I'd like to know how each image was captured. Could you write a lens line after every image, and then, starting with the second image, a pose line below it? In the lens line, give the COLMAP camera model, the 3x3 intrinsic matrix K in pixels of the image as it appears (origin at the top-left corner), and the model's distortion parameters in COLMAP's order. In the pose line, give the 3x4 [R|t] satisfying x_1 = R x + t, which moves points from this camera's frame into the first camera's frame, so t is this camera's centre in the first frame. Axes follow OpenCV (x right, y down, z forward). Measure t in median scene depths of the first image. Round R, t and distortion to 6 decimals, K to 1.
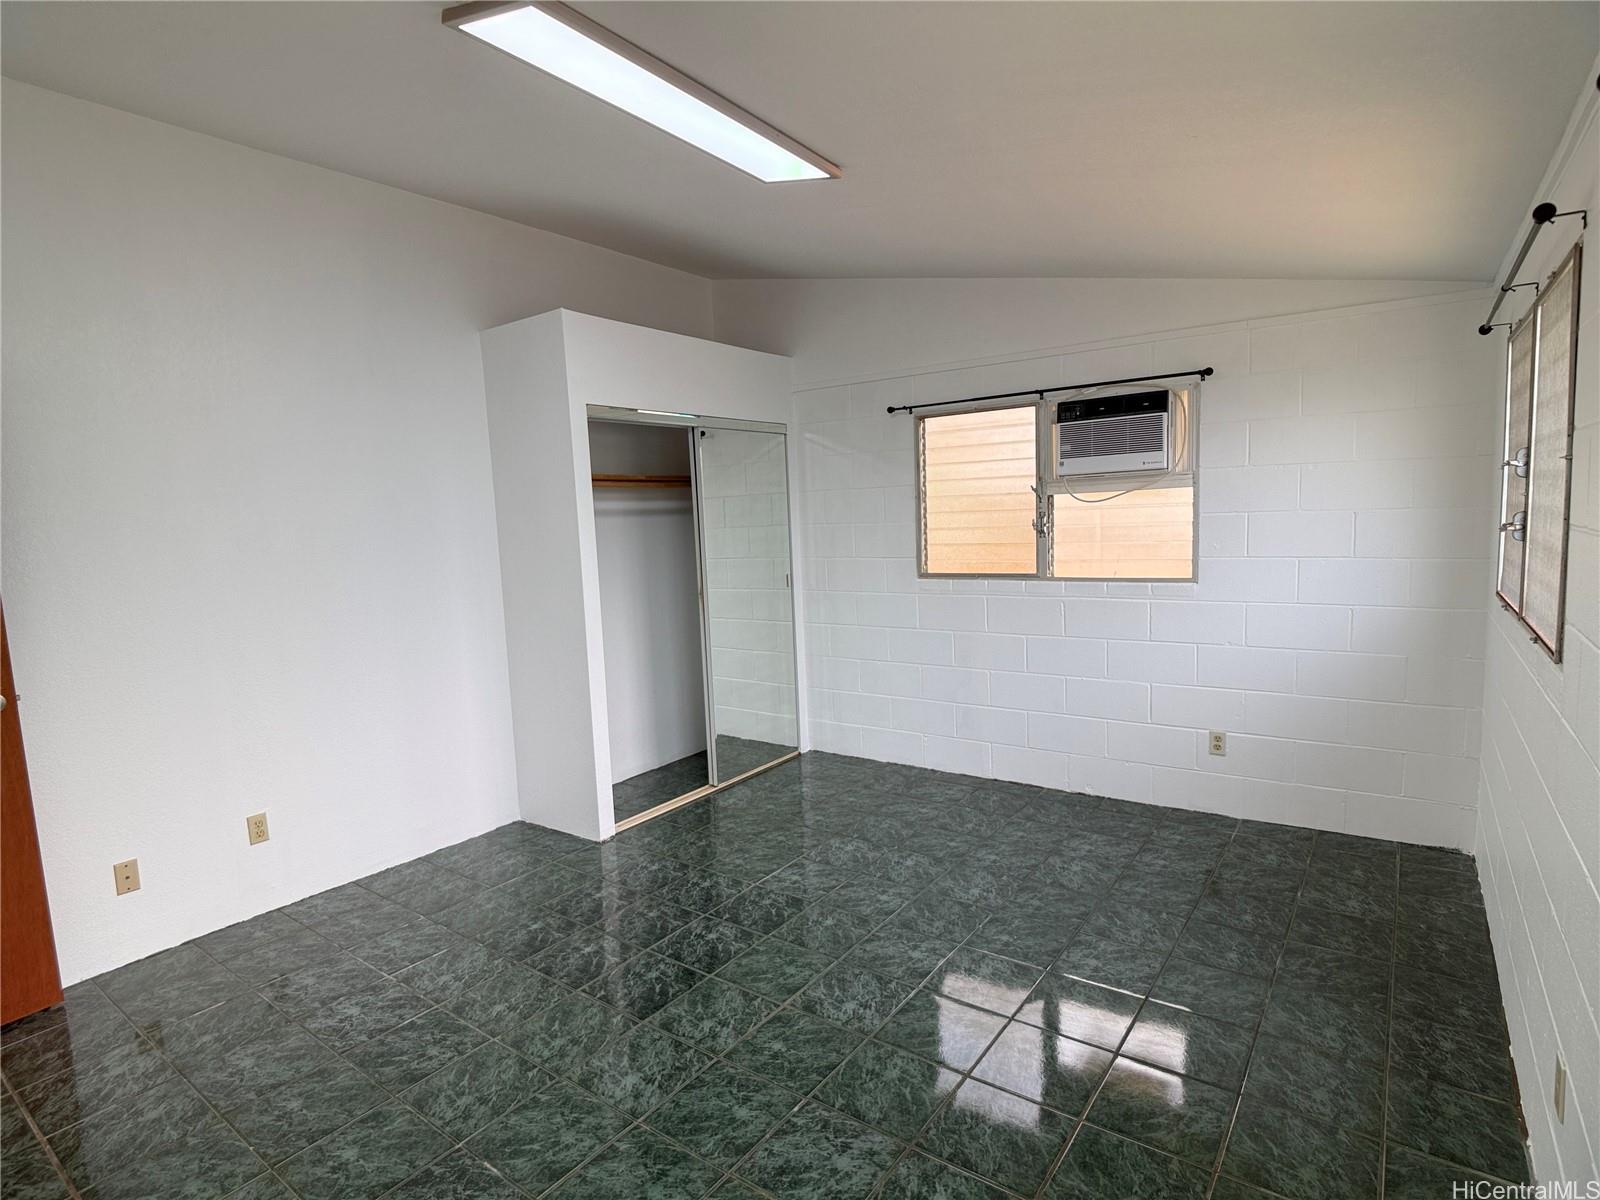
lens RADIAL K [[830.9, 0, 800.0], [0, 830.9, 600.0], [0, 0, 1]] dist [0.020267, -0.031393]
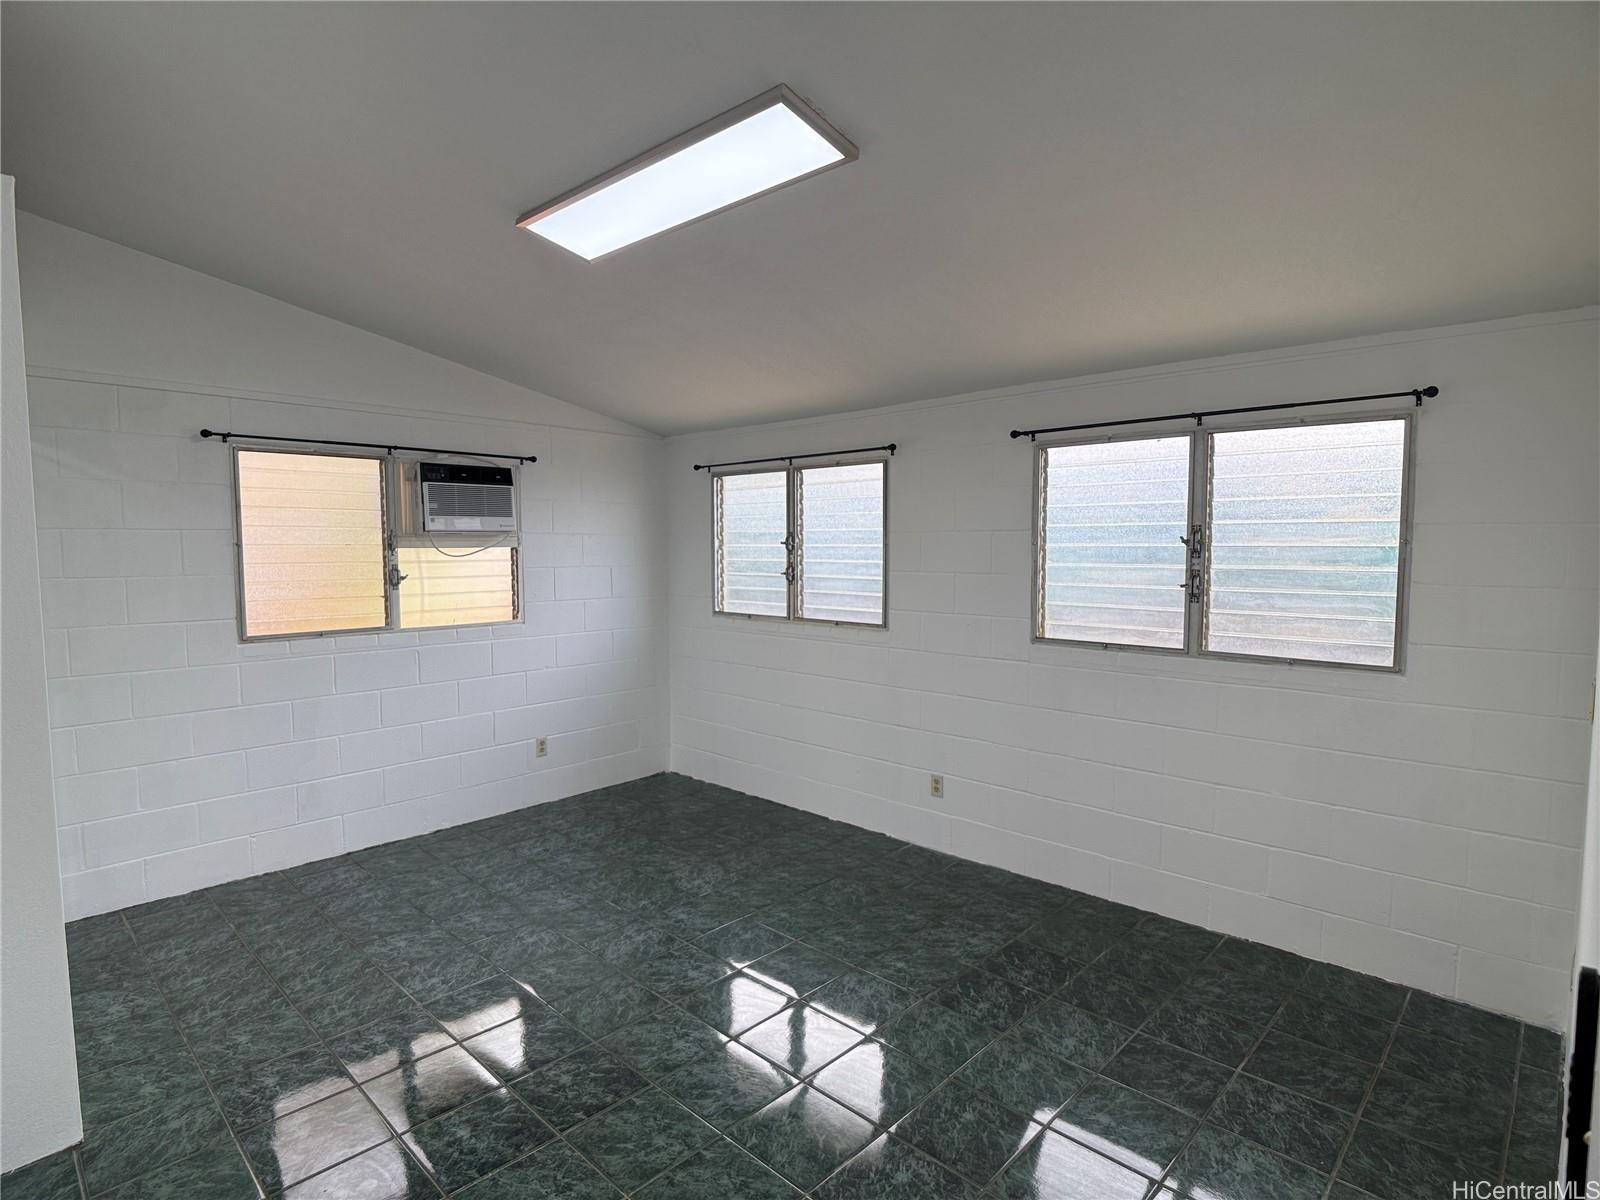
lens RADIAL K [[830.9, 0, 800.0], [0, 830.9, 600.0], [0, 0, 1]] dist [0.020267, -0.031393]
pose [[0.128713, -0.024221, 0.991386, -0.687747], [0.098796, 0.995041, 0.011483, -0.027509], [-0.986748, 0.096467, 0.130467, 0.405103]]
